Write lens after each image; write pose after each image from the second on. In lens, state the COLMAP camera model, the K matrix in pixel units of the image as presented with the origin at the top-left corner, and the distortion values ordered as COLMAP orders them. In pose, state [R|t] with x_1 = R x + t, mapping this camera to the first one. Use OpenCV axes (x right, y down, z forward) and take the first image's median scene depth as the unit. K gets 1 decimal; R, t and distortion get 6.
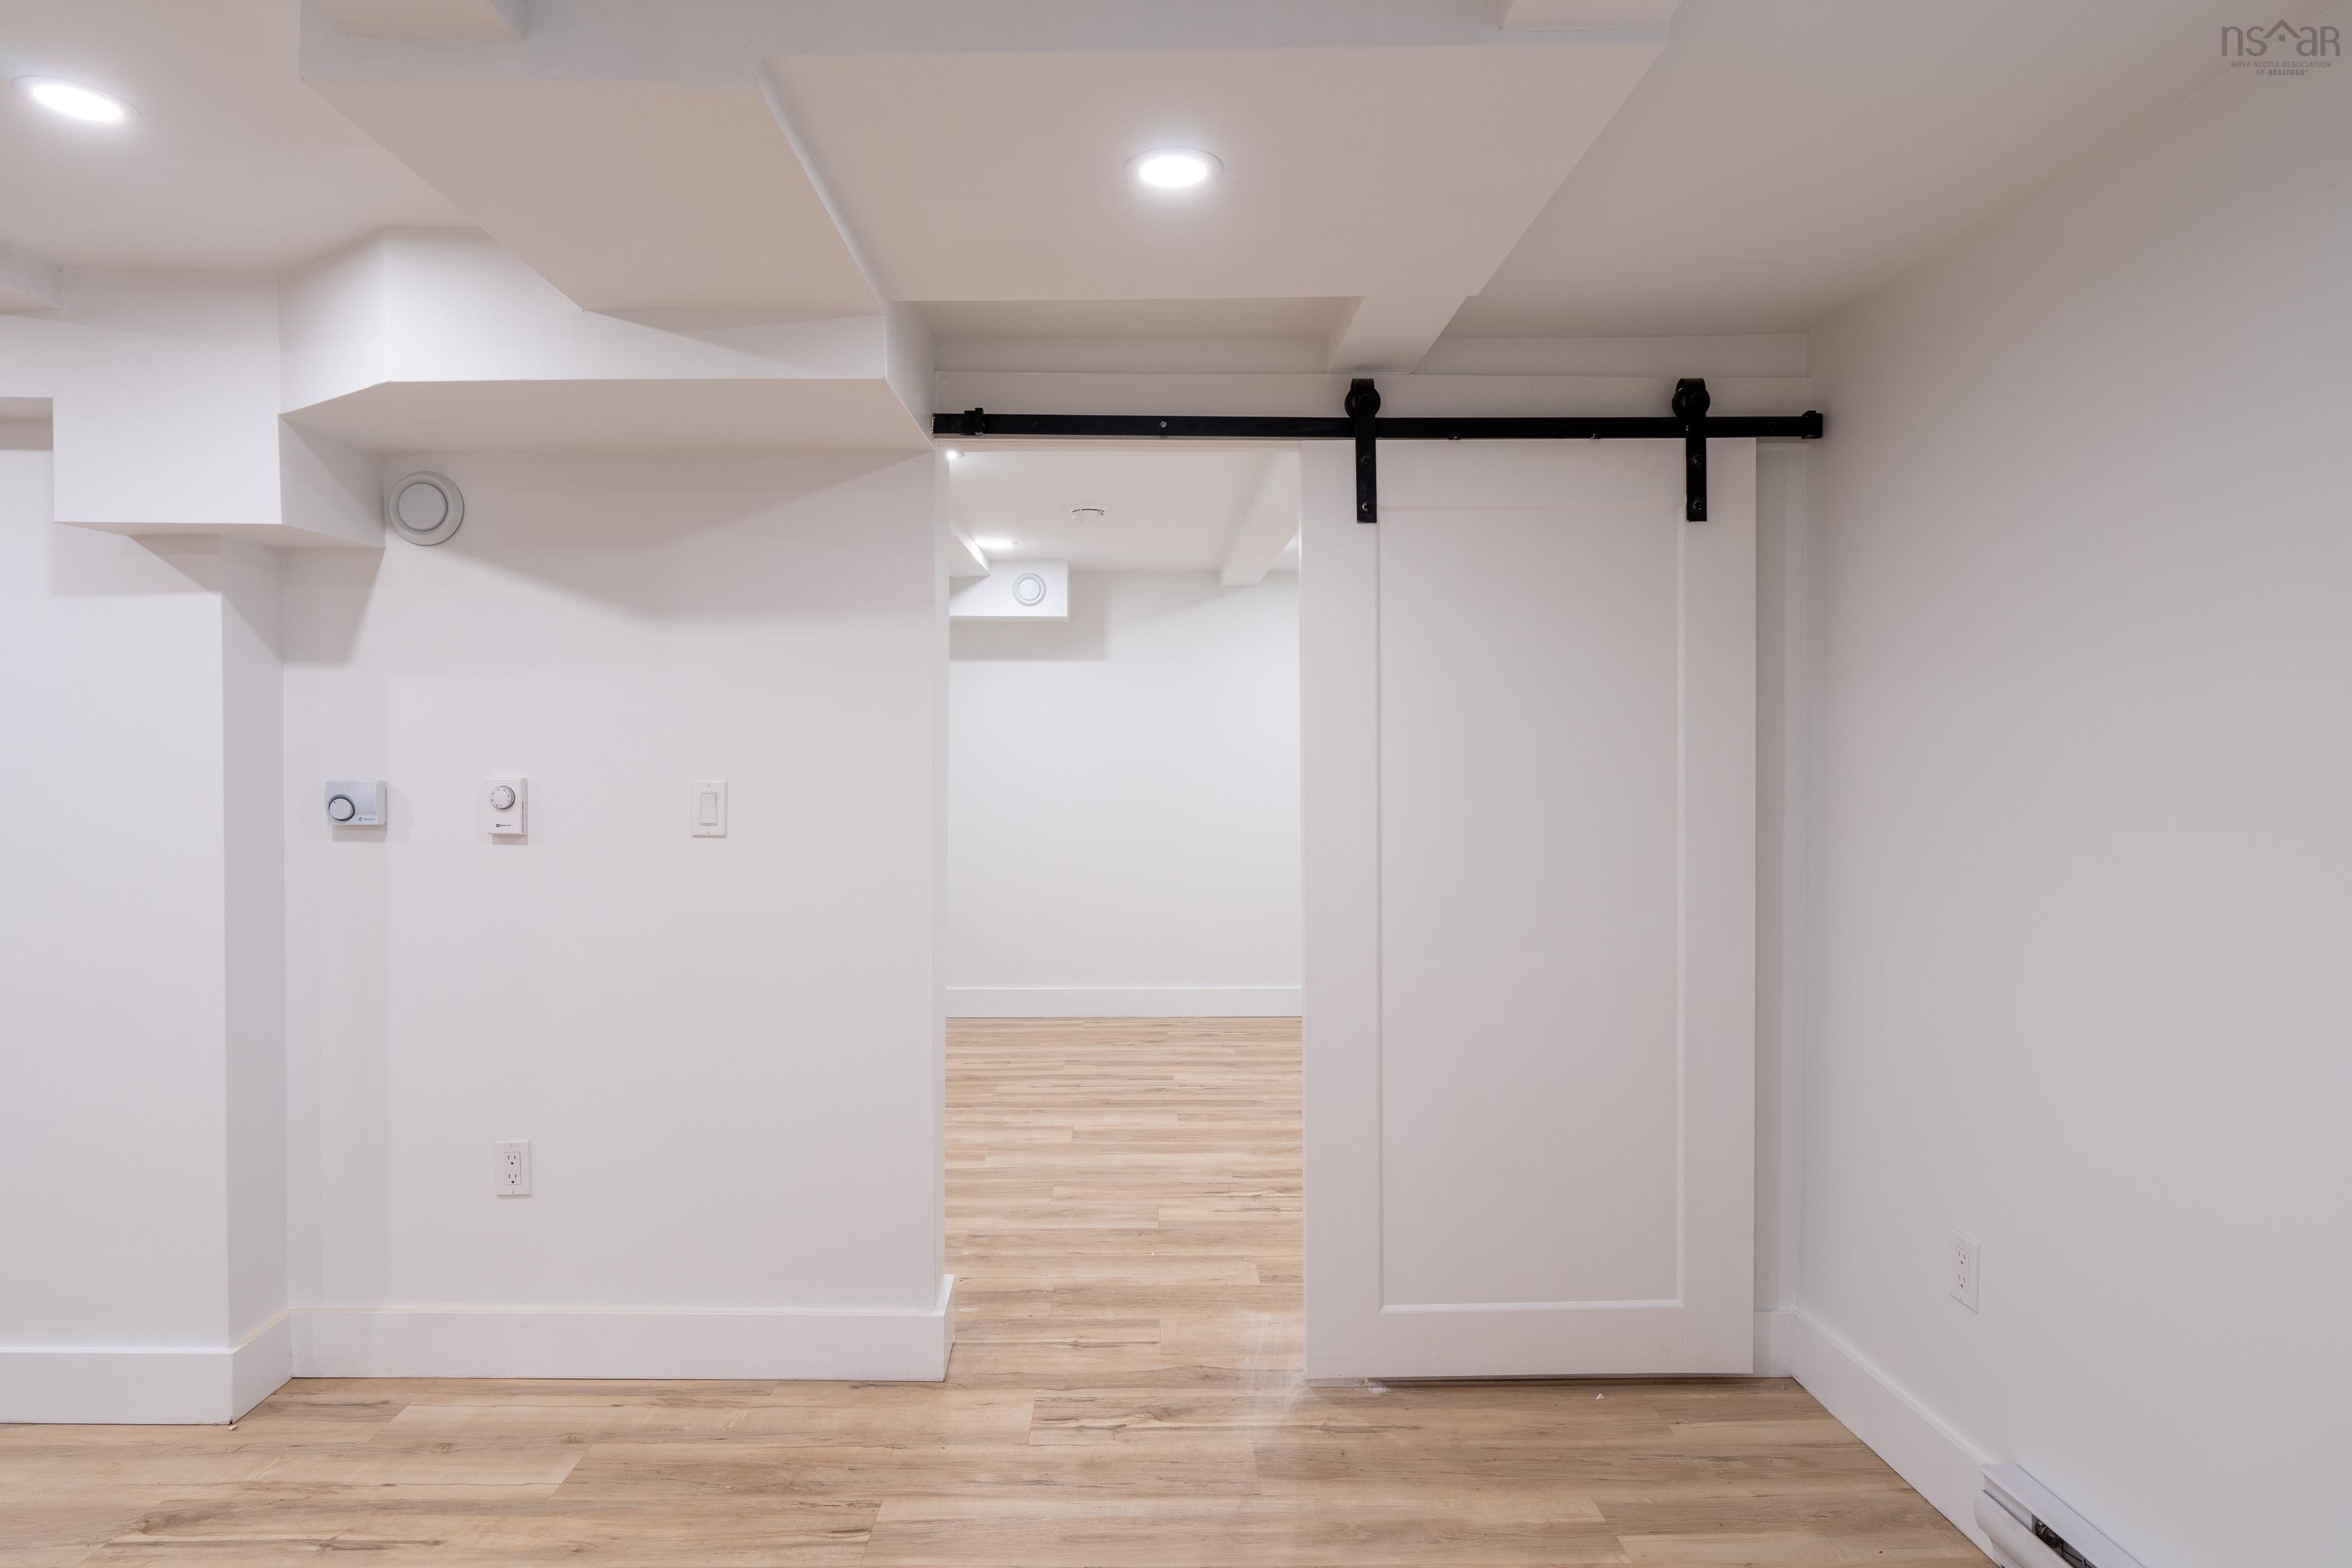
lens RADIAL K [[1245.1, 0, 1172.1], [0, 1245.1, 790.1], [0, 0, 1]] dist [-0.004364, -0.001301]
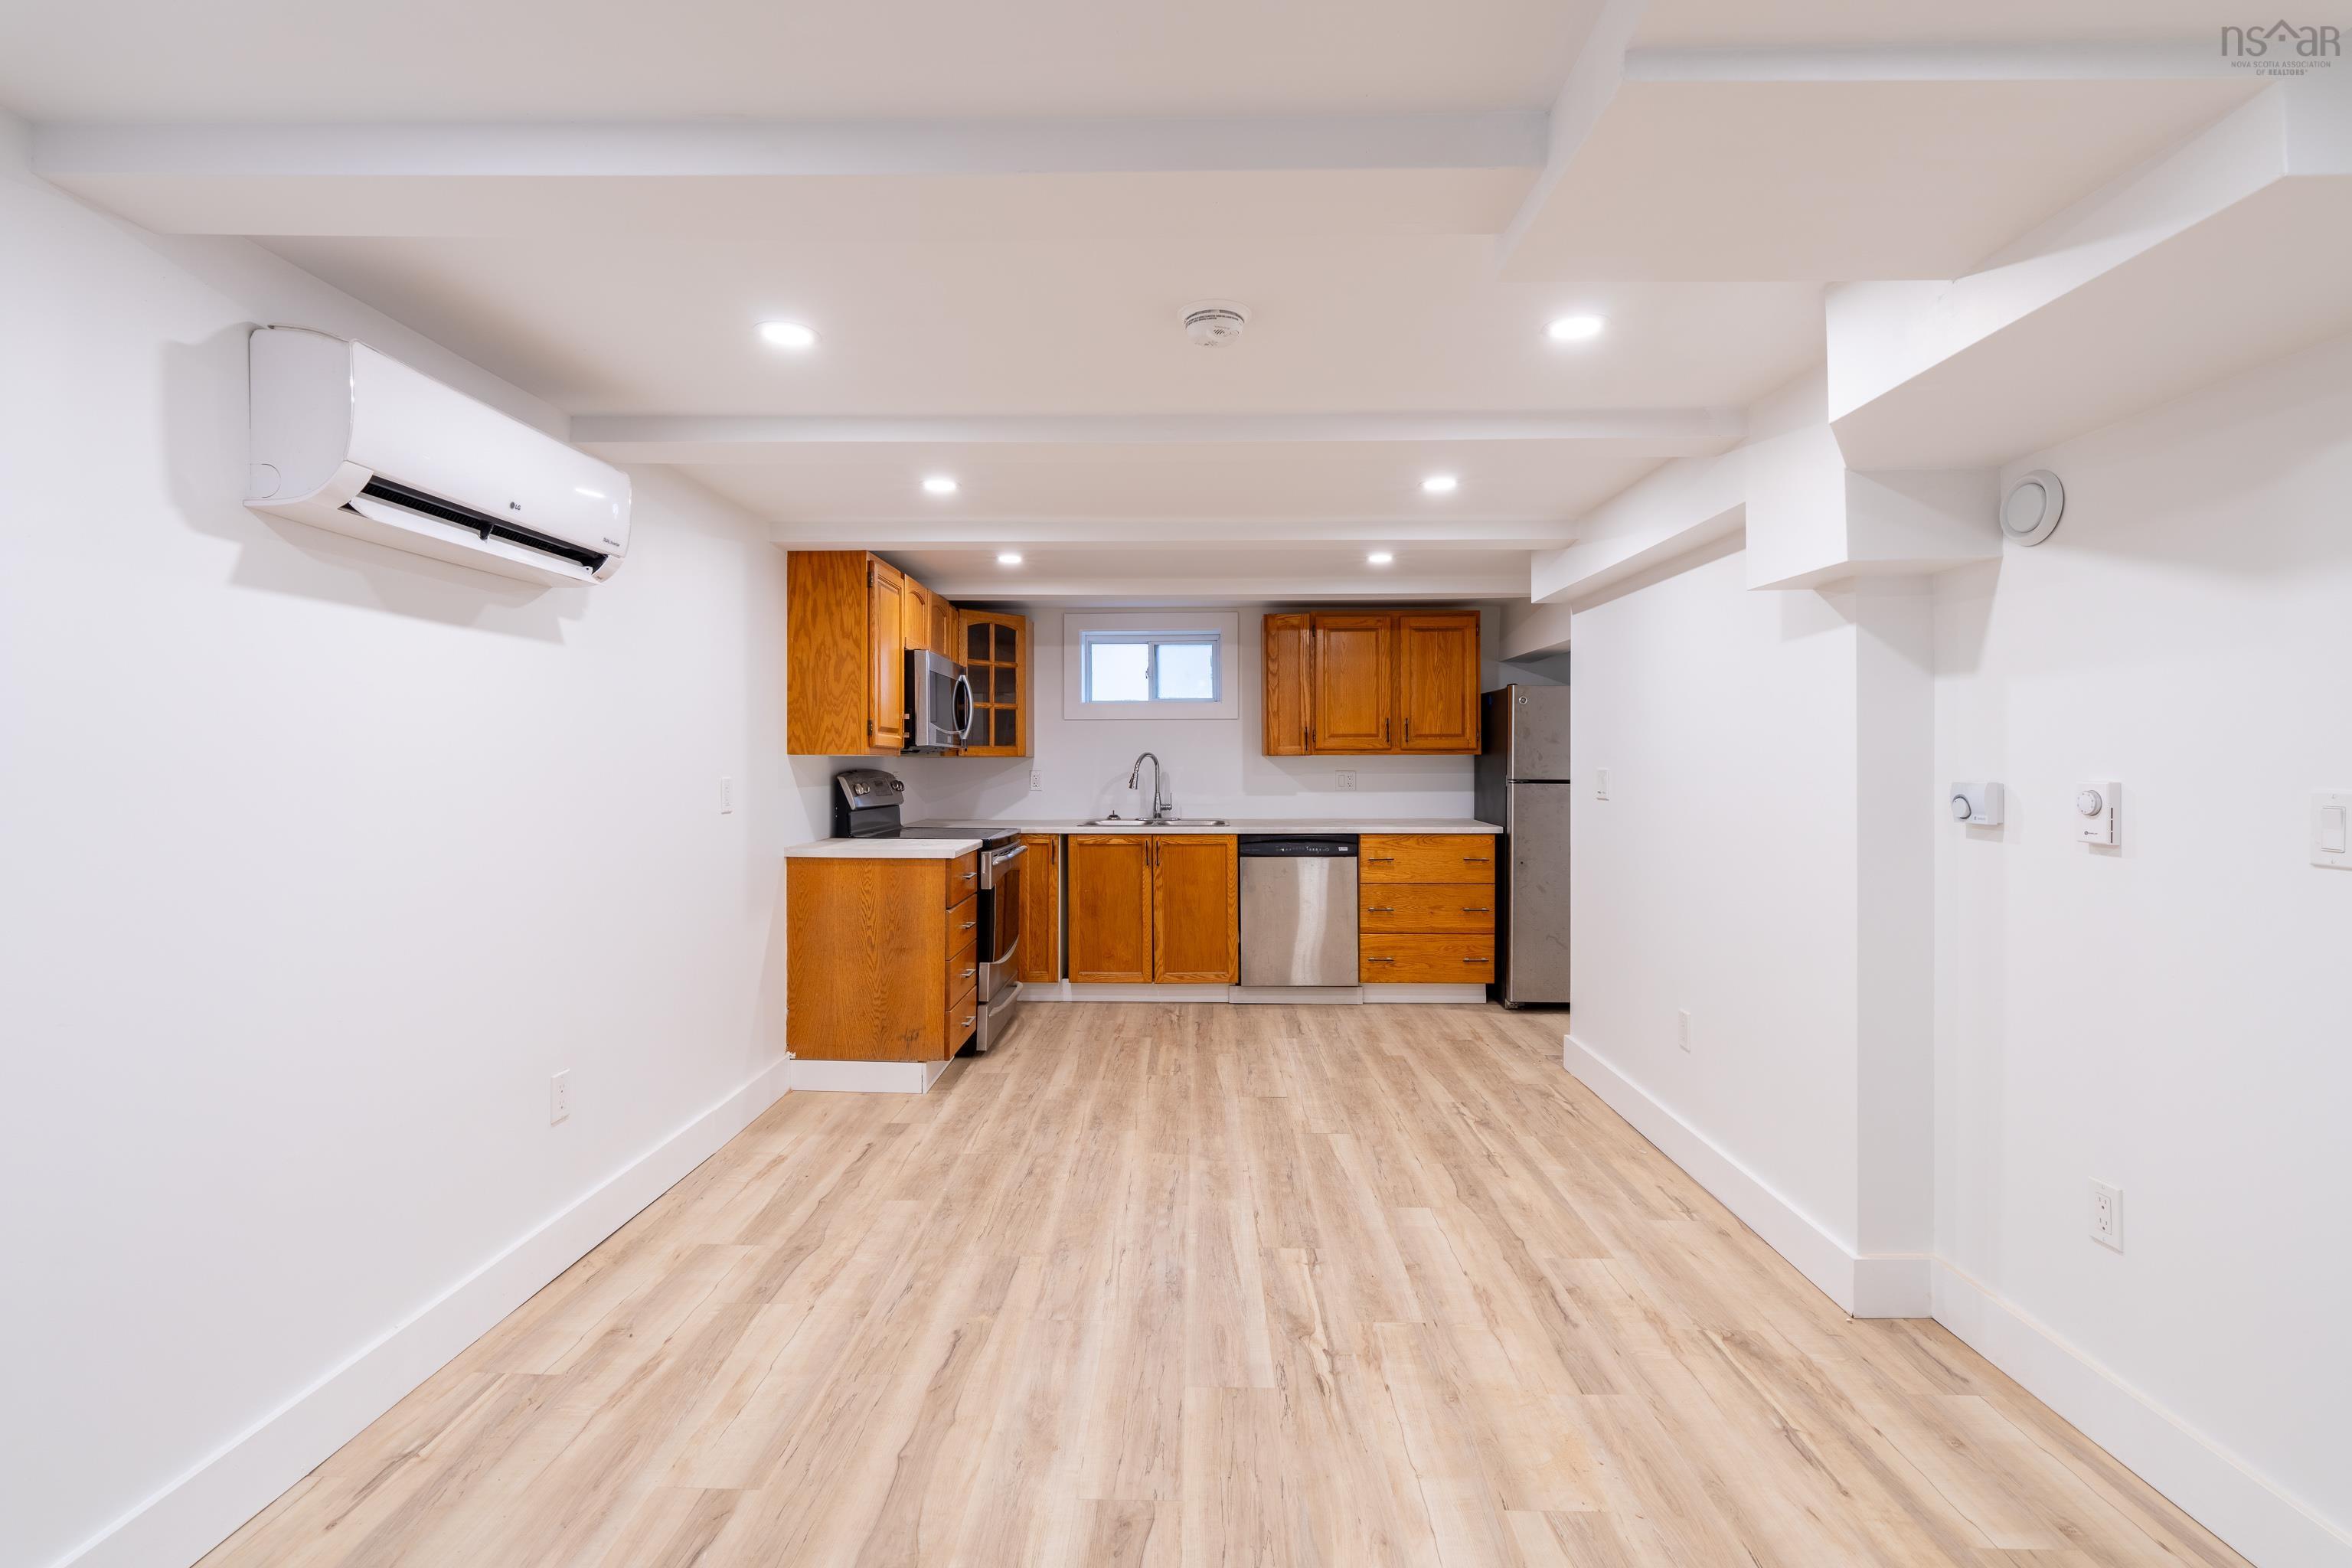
lens RADIAL K [[1072.9, 0, 1172.7], [0, 1072.9, 760.5], [0, 0, 1]] dist [0.000152, 0.000262]
pose [[-0.035524, 0.000224, -0.999369, 0.289609], [-0.027564, 0.999619, 0.001204, -0.007607], [0.998989, 0.027589, -0.035504, 0.359544]]
